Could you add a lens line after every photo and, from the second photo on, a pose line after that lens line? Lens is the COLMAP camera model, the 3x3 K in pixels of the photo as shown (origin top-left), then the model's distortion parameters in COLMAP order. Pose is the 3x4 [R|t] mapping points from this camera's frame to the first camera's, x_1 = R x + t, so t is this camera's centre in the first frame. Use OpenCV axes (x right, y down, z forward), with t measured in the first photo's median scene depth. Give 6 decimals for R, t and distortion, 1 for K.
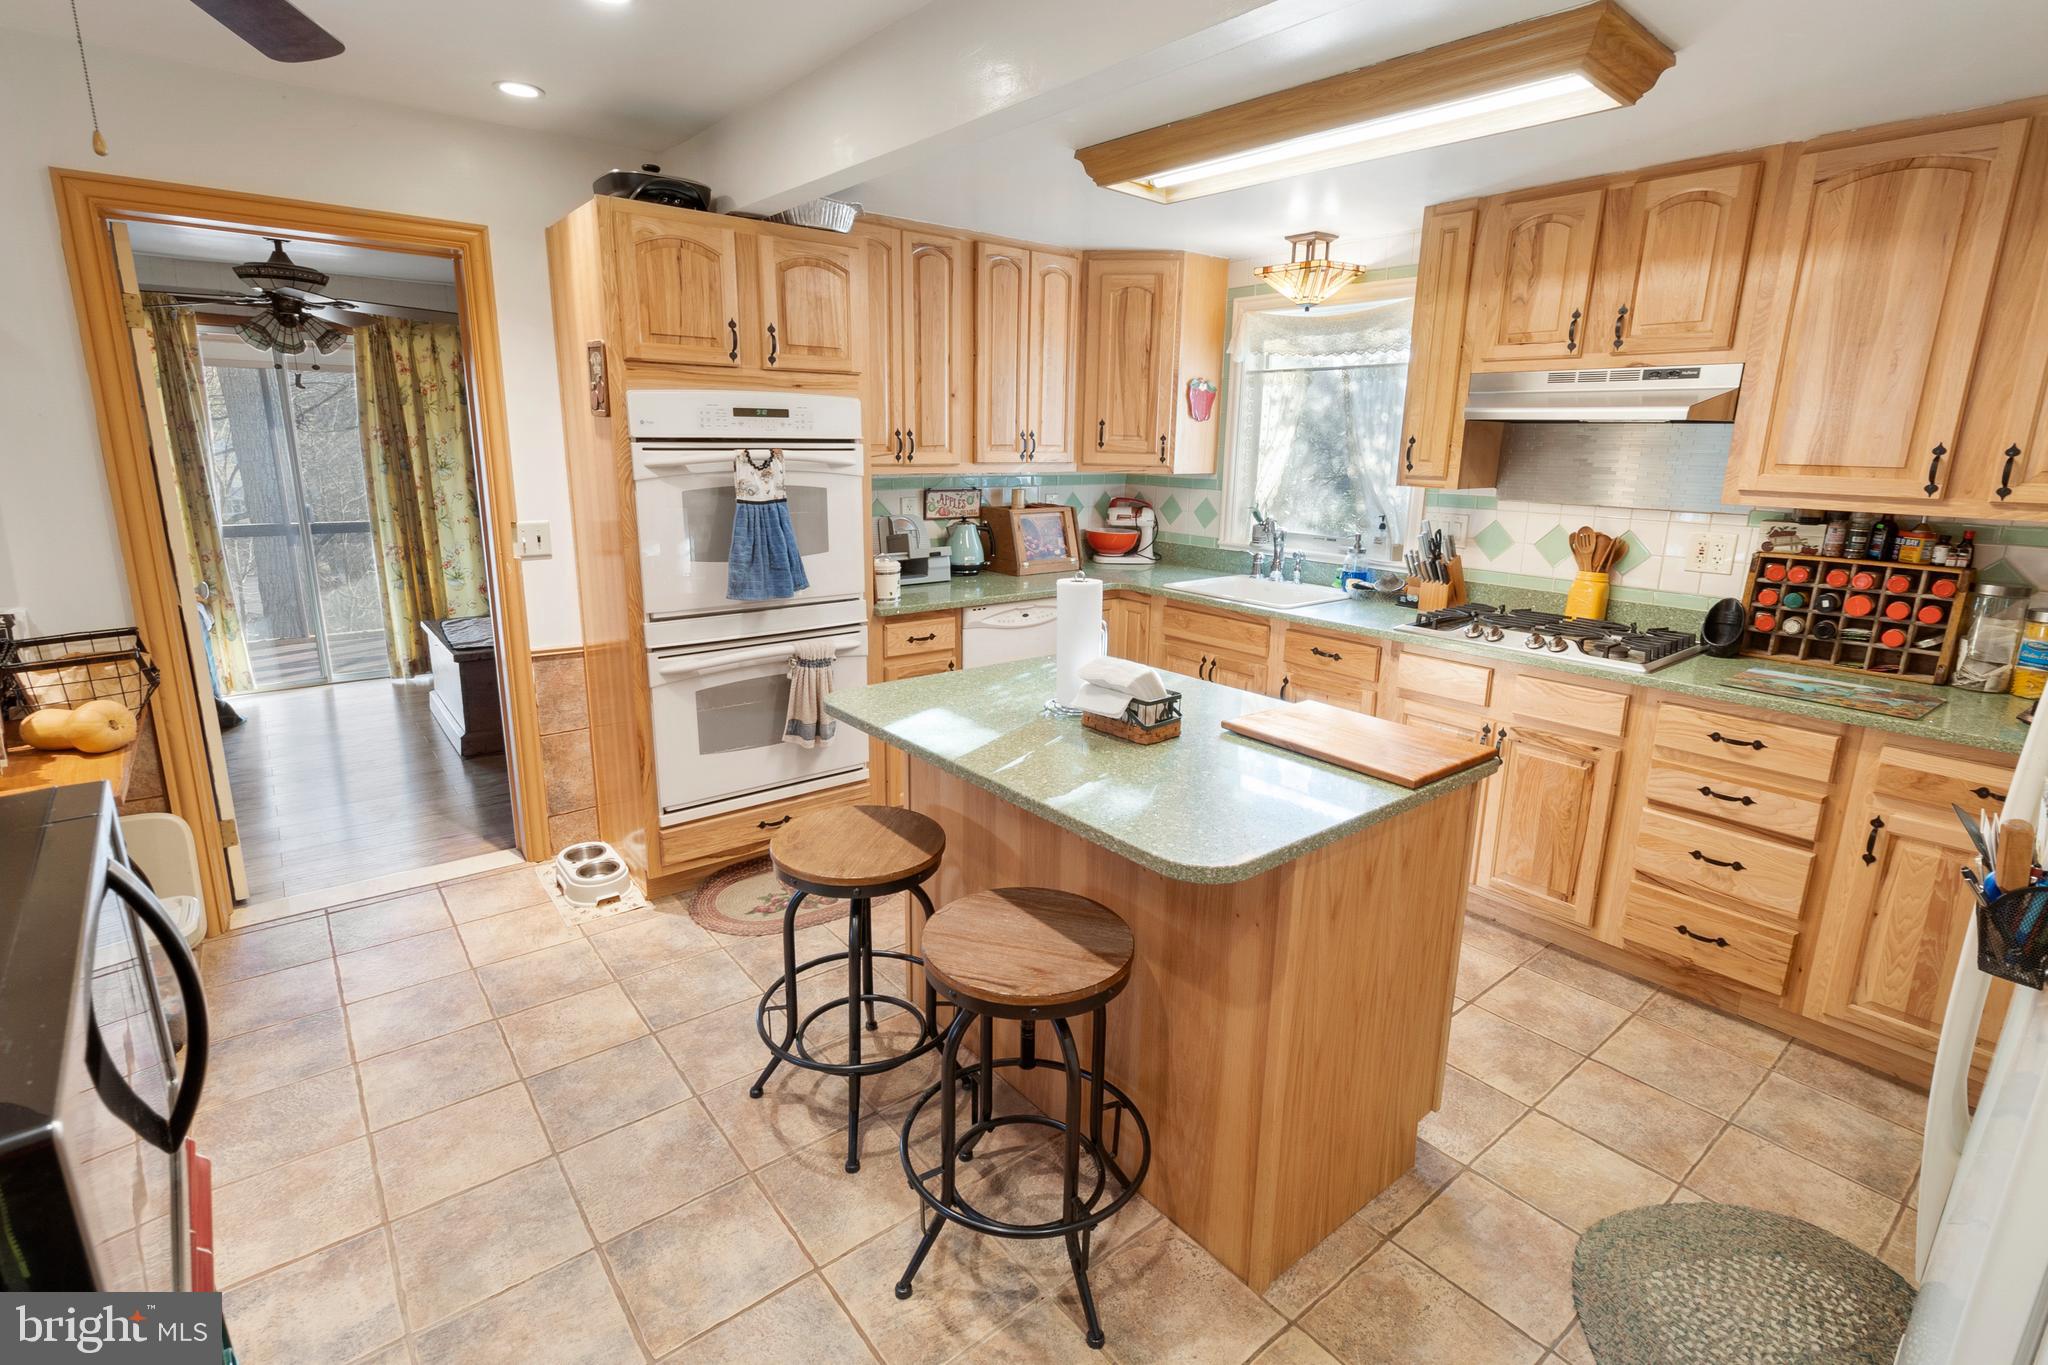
lens RADIAL K [[963.4, 0, 1056.5], [0, 963.4, 661.6], [0, 0, 1]] dist [0.002826, 0.000569]
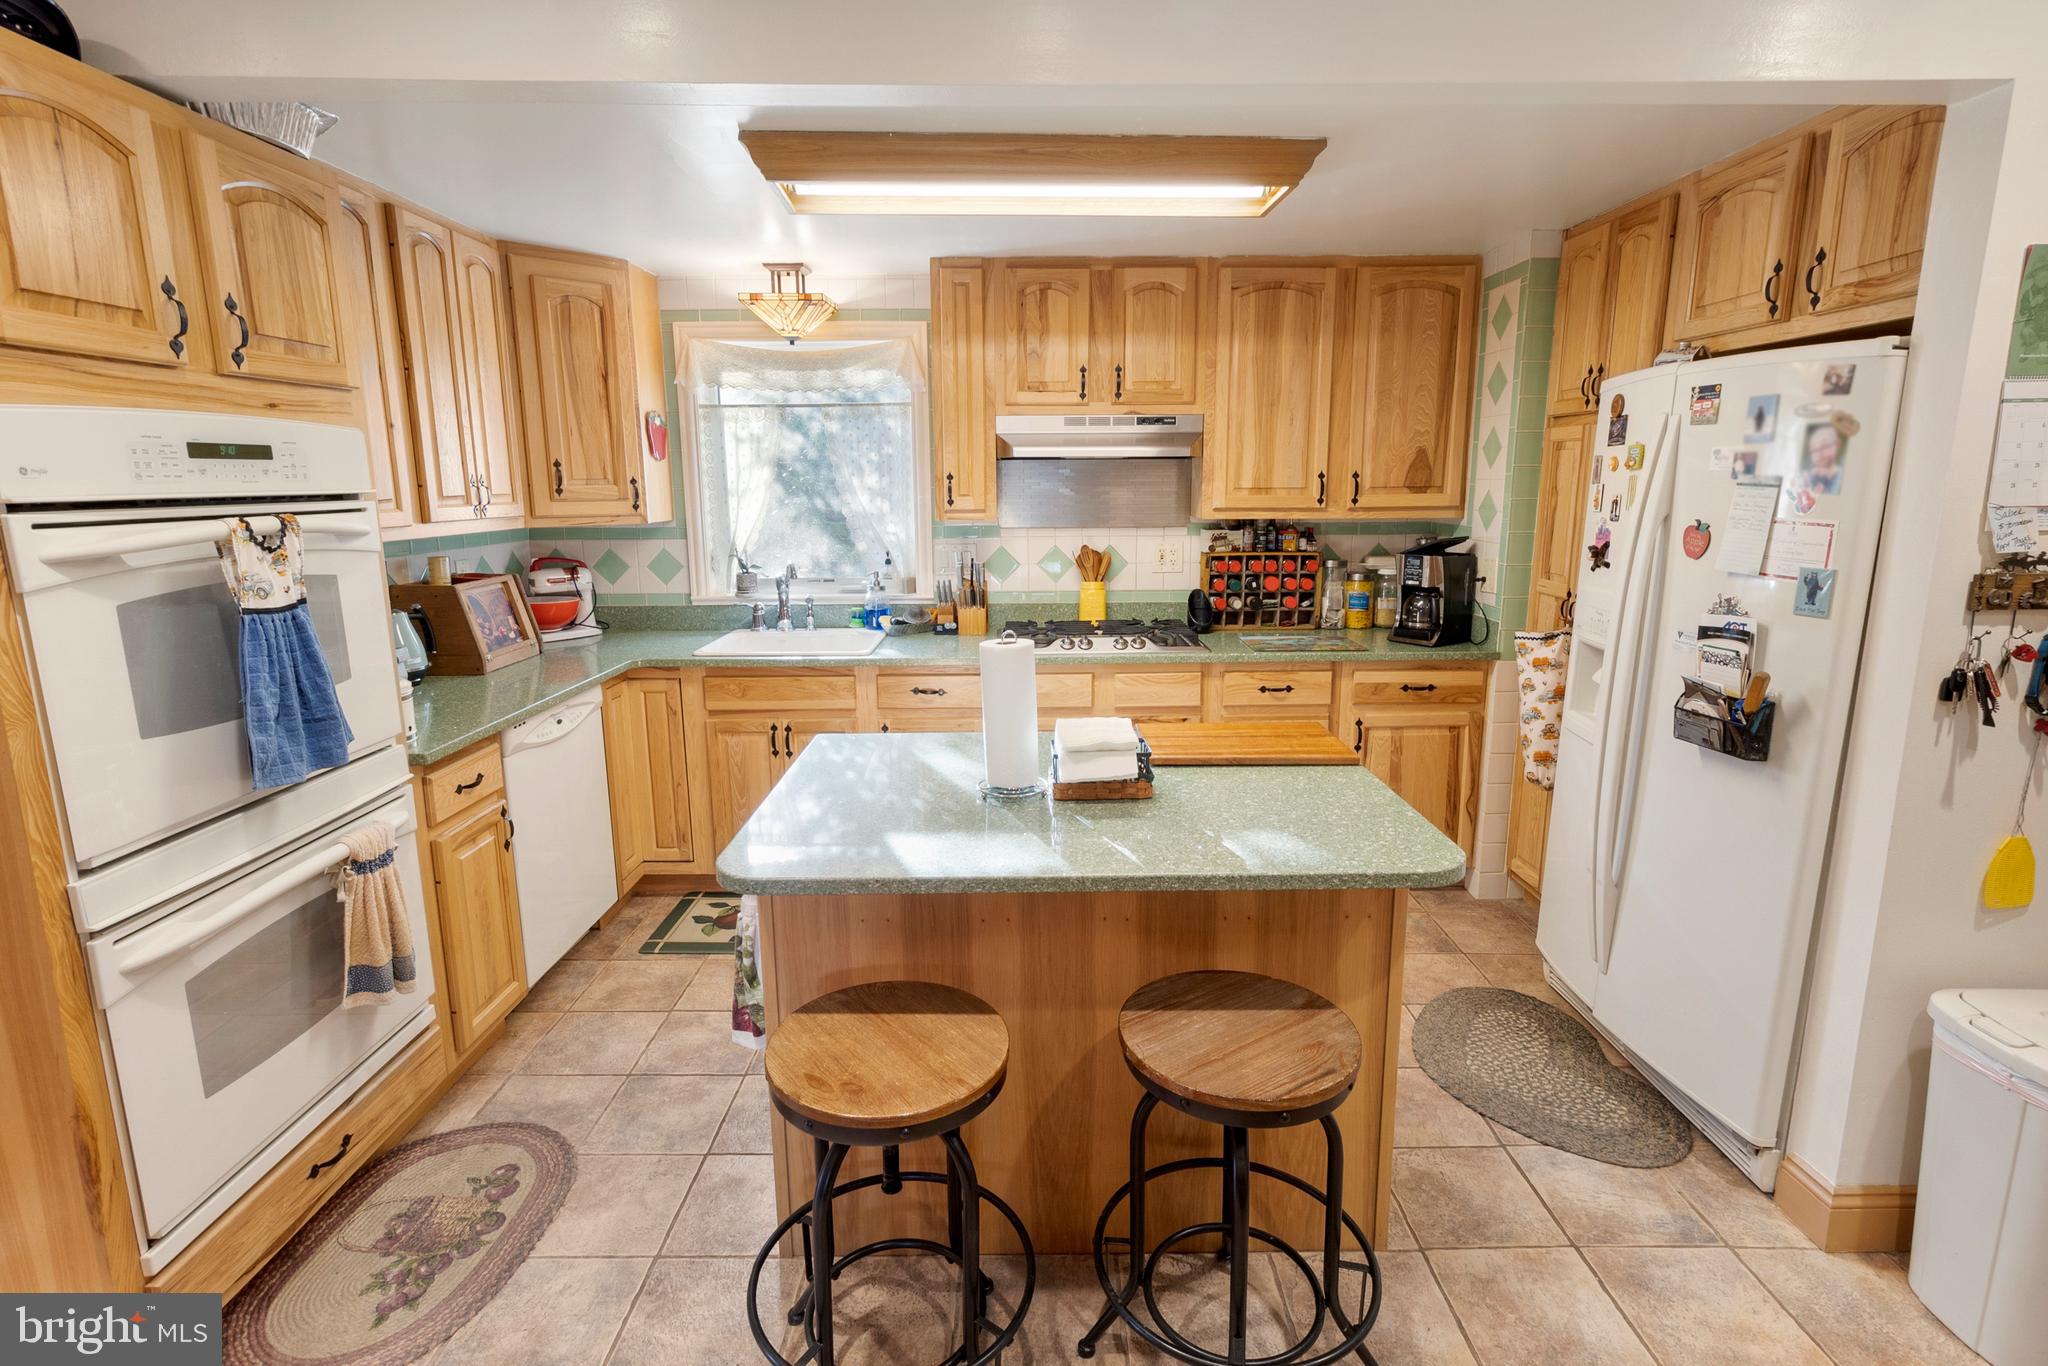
lens RADIAL K [[963.4, 0, 1044.8], [0, 963.4, 657.2], [0, 0, 1]] dist [0.002826, 0.000569]
pose [[0.635686, -0.162324, 0.754688, -0.436895], [0.193921, 0.979871, 0.047415, -0.074775], [-0.747193, 0.116209, 0.654368, 0.288688]]
